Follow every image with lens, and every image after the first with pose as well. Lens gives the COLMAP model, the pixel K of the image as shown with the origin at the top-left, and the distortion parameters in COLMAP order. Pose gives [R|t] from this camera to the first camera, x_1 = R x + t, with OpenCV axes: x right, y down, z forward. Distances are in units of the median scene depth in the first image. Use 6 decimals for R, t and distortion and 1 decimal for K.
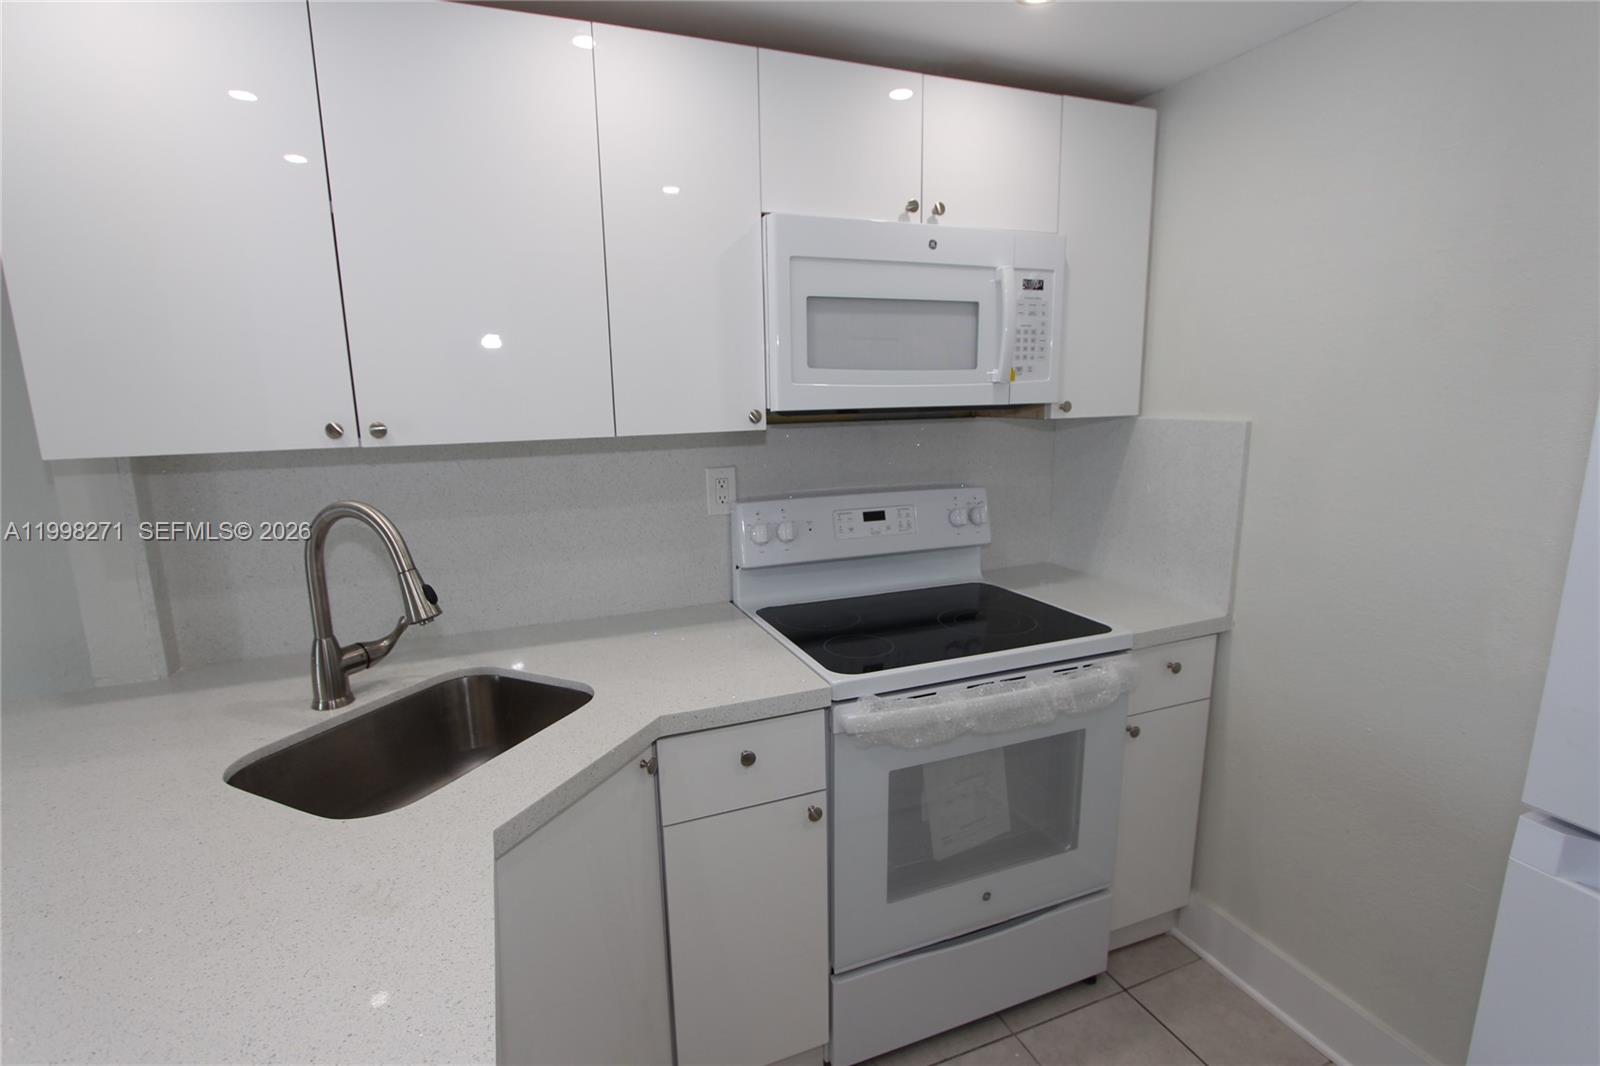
lens RADIAL K [[751.7, 0, 800.0], [0, 751.7, 533.0], [0, 0, 1]] dist [0.001077, 0.000109]
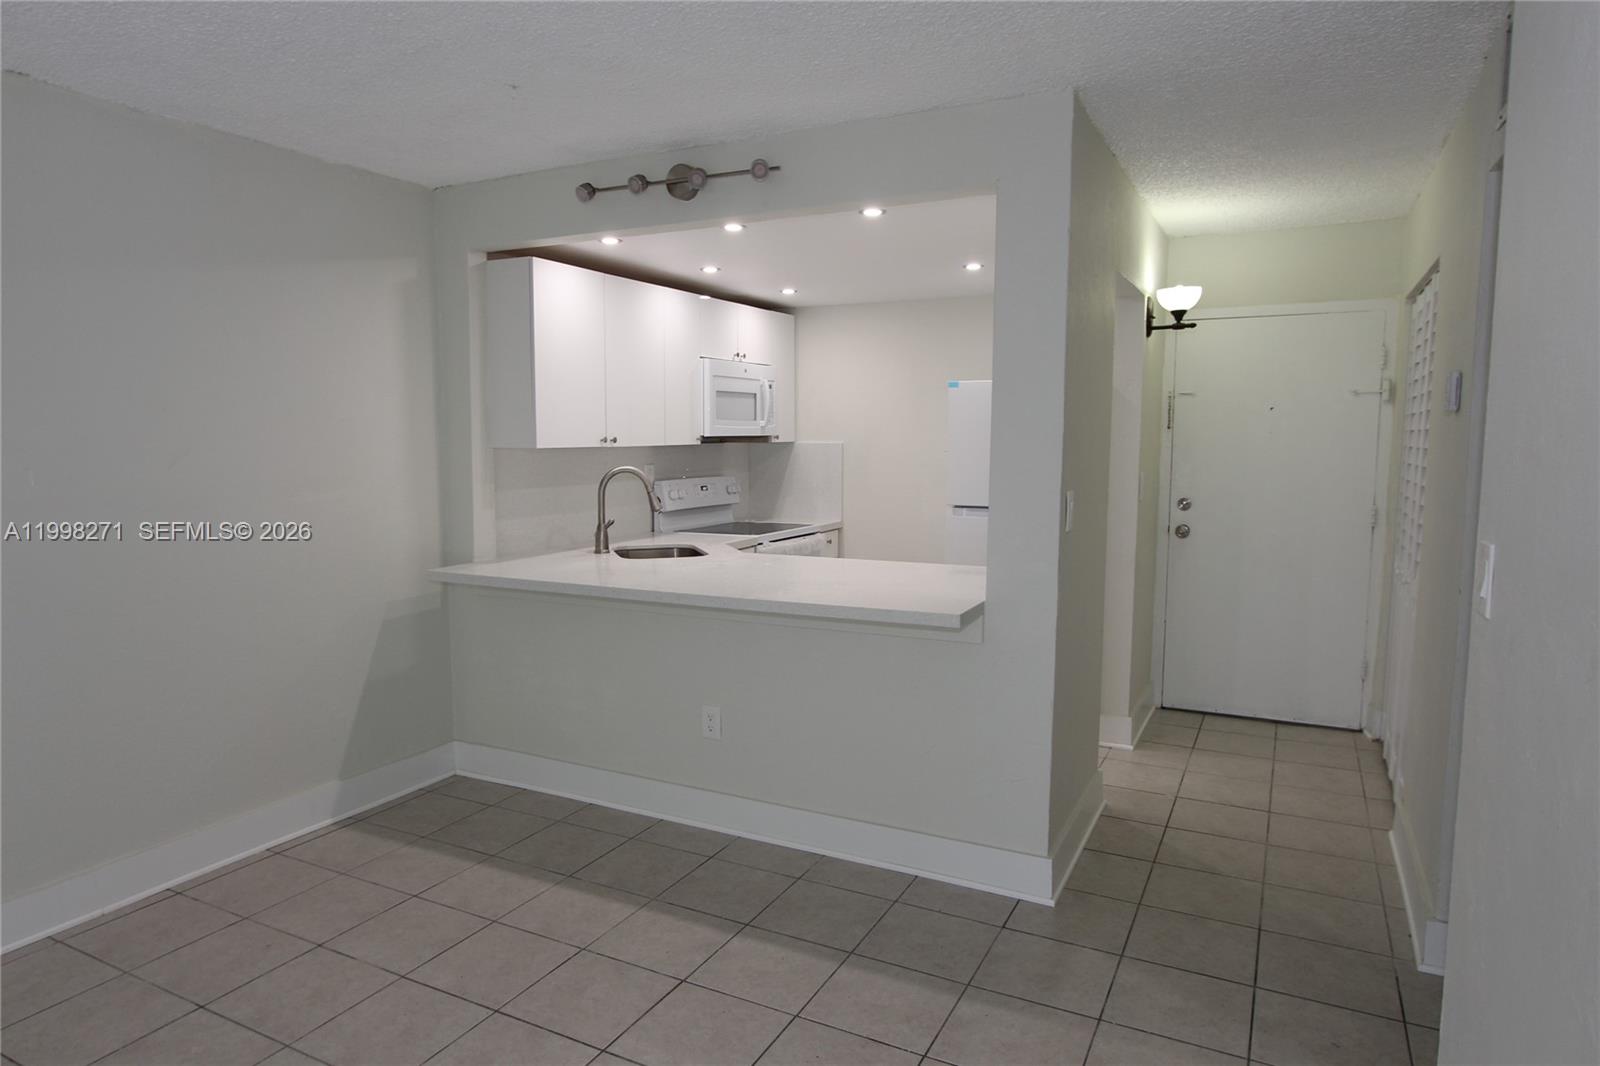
lens RADIAL K [[961.7, 0, 800.0], [0, 961.7, 533.0], [0, 0, 1]] dist [0.000175, 0.000053]
pose [[0.753450, -0.050641, 0.655553, -1.615950], [0.107759, 0.993059, -0.047138, 0.283232], [-0.648615, 0.106158, 0.753677, -1.298671]]
